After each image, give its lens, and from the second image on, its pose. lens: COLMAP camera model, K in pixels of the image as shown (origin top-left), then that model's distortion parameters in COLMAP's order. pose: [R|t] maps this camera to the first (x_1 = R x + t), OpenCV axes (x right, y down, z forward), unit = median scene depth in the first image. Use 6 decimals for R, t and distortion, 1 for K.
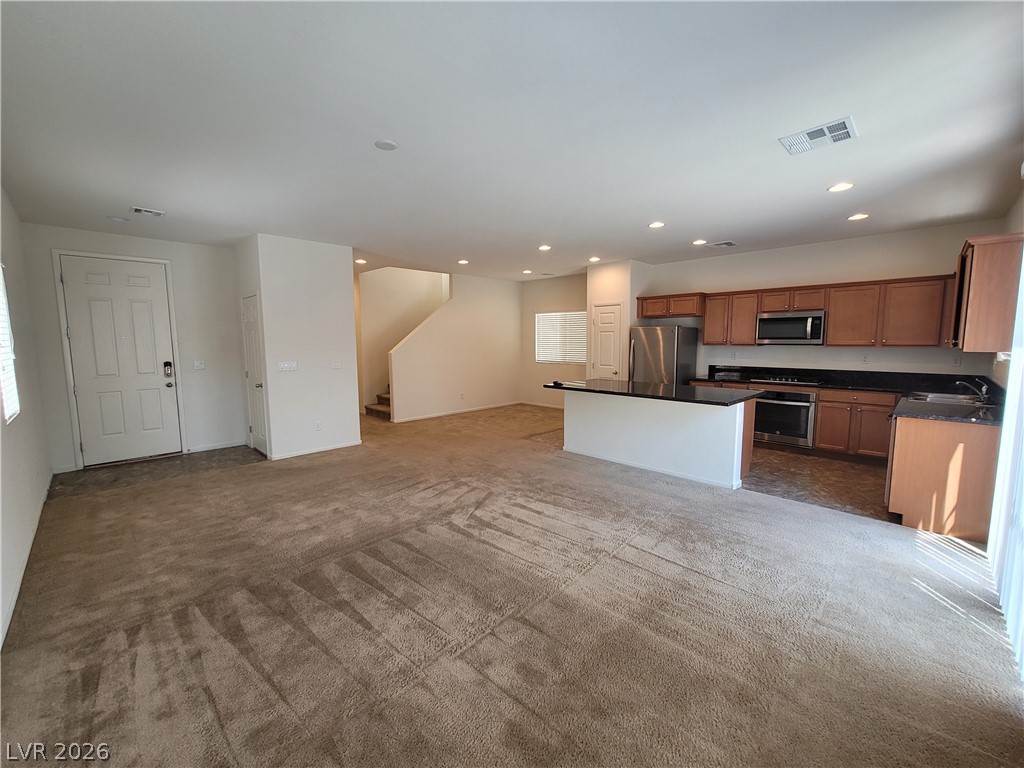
lens RADIAL K [[419.6, 0, 508.8], [0, 419.6, 382.6], [0, 0, 1]] dist [-0.003185, 0.000577]
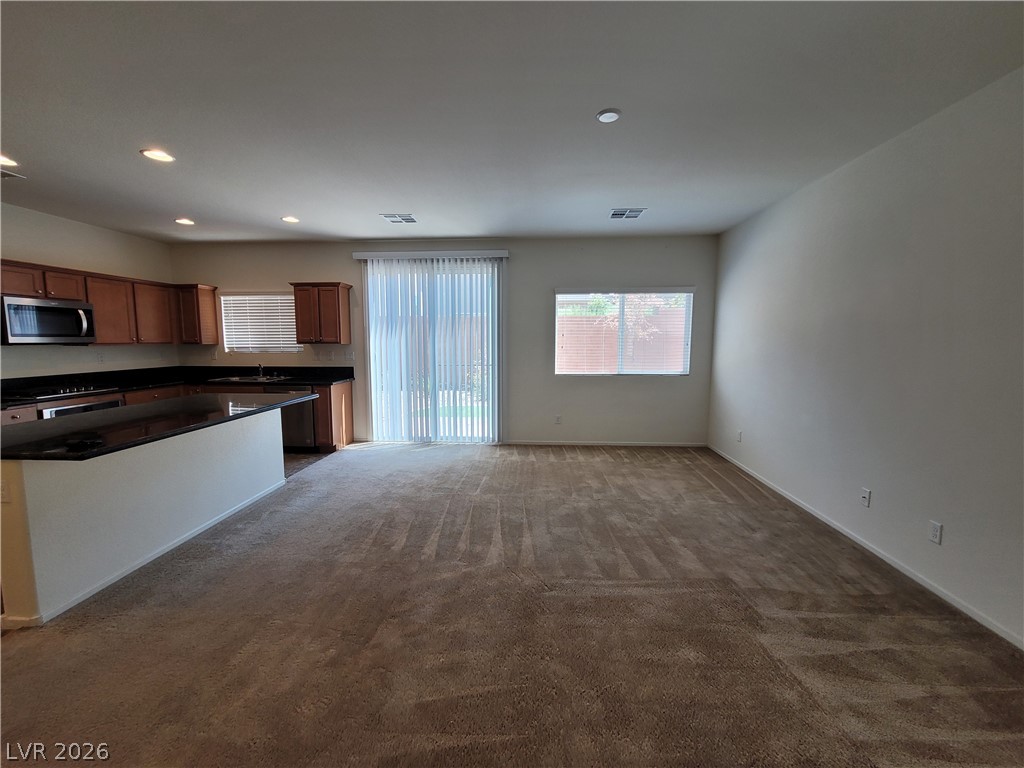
lens RADIAL K [[419.6, 0, 508.8], [0, 419.6, 382.6], [0, 0, 1]] dist [-0.003185, 0.000577]
pose [[-0.660480, -0.074587, 0.747130, -0.483137], [0.079540, 0.982504, 0.168400, -0.098339], [-0.746619, 0.170652, -0.642992, 1.030183]]
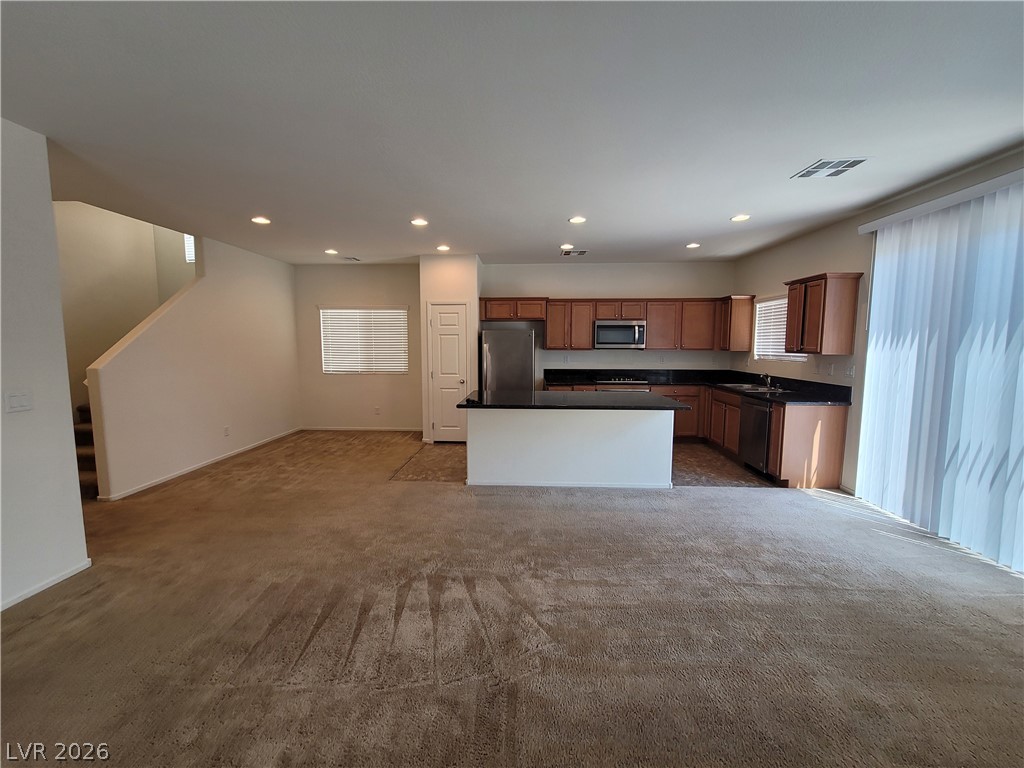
lens RADIAL K [[419.6, 0, 508.8], [0, 419.6, 382.6], [0, 0, 1]] dist [-0.003185, 0.000577]
pose [[0.740651, -0.059090, 0.669287, -0.380202], [0.064615, 0.997772, 0.016587, -0.043755], [-0.668776, 0.030960, 0.742819, 0.413566]]
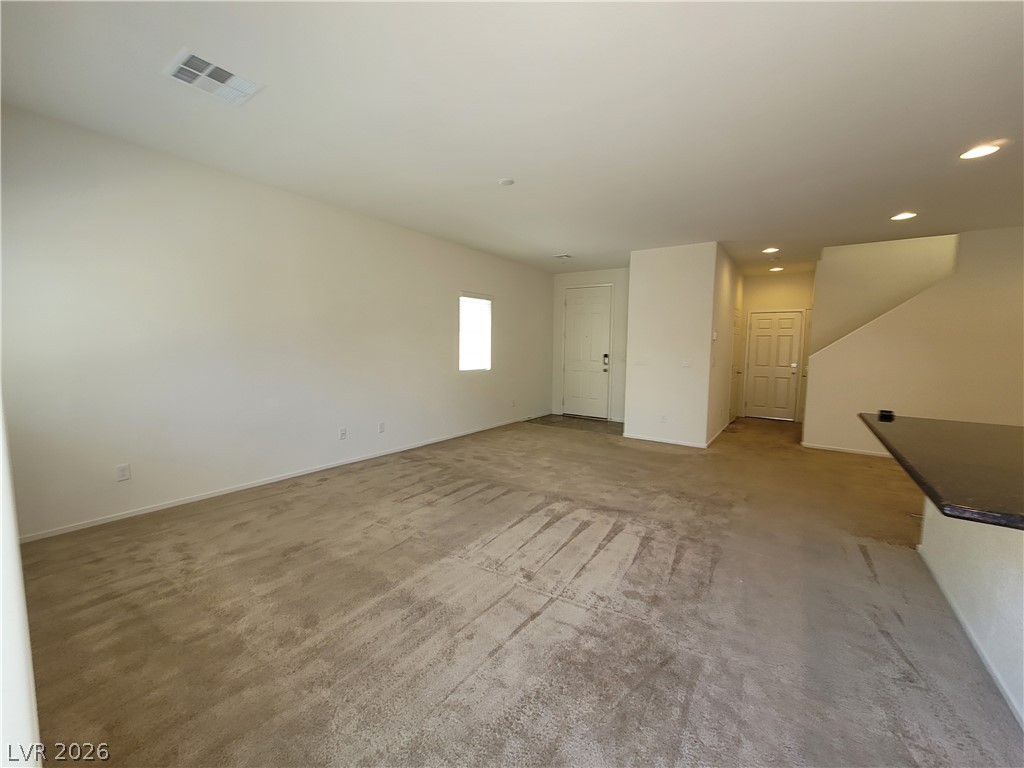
lens RADIAL K [[419.6, 0, 508.8], [0, 419.6, 382.6], [0, 0, 1]] dist [-0.003185, 0.000577]
pose [[0.175541, 0.092902, -0.980079, 0.598046], [-0.116932, 0.990458, 0.072942, -0.021878], [0.977503, 0.101799, 0.184729, 0.466115]]
